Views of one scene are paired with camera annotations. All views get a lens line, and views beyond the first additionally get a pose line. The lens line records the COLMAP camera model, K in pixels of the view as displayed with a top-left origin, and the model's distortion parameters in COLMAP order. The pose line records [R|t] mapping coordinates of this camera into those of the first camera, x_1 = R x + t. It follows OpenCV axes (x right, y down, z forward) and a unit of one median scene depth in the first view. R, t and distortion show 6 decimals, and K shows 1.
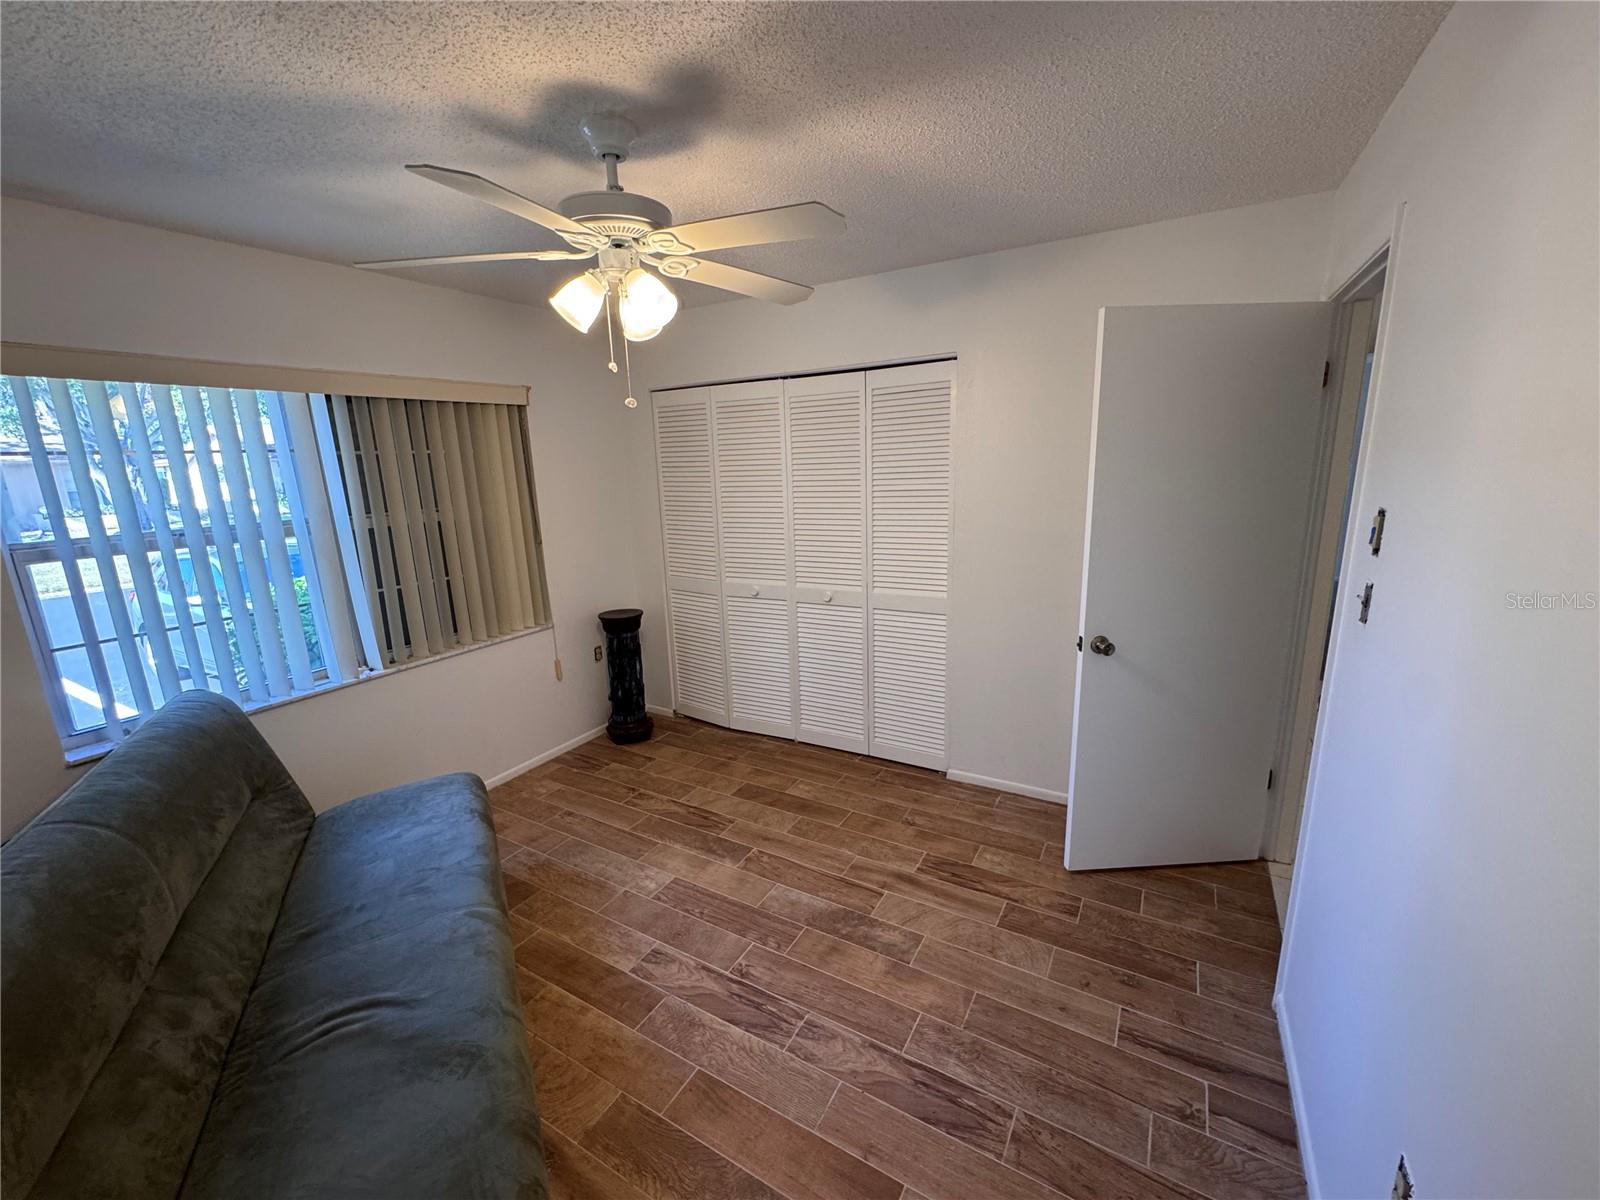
lens RADIAL K [[639.2, 0, 796.6], [0, 639.2, 600.4], [0, 0, 1]] dist [-0.001284, -0.000522]
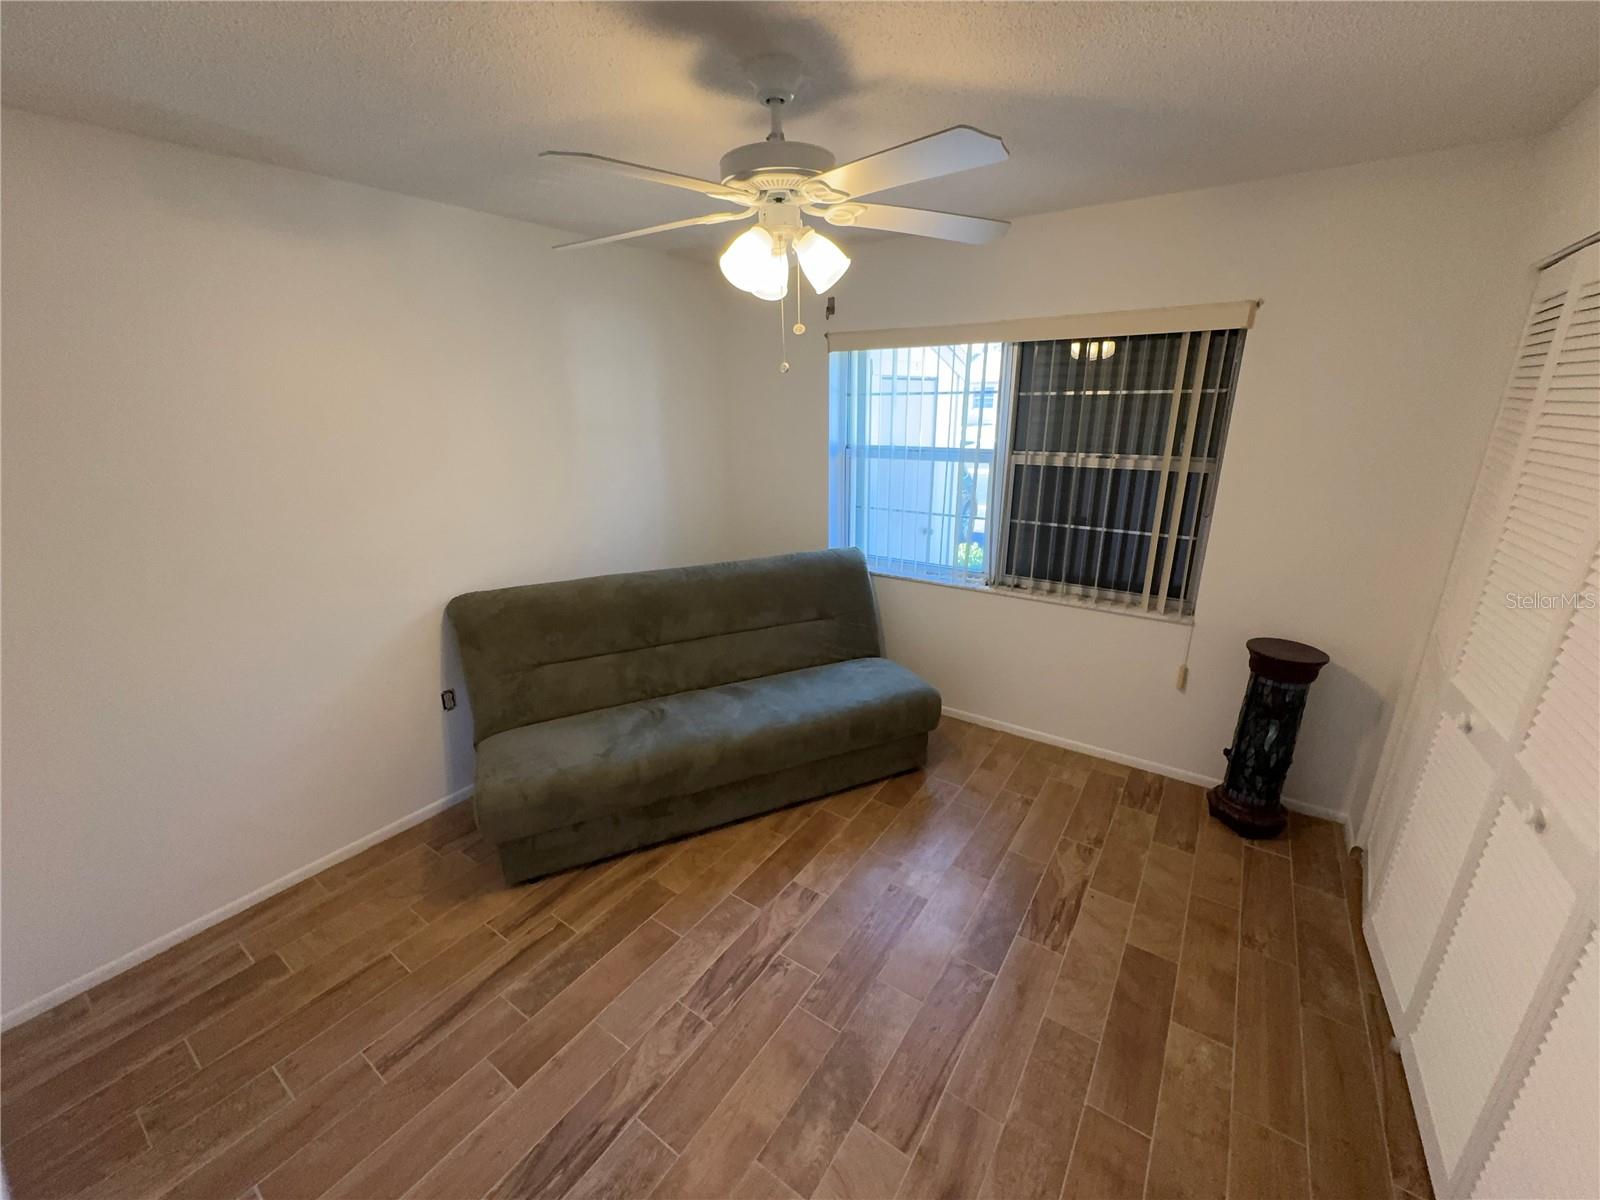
lens RADIAL K [[639.2, 0, 799.9], [0, 639.2, 599.3], [0, 0, 1]] dist [-0.001284, -0.000522]
pose [[-0.065271, 0.335614, -0.939736, 0.621840], [-0.206116, 0.916900, 0.341775, -0.260653], [0.976348, 0.216002, 0.009328, 0.878672]]
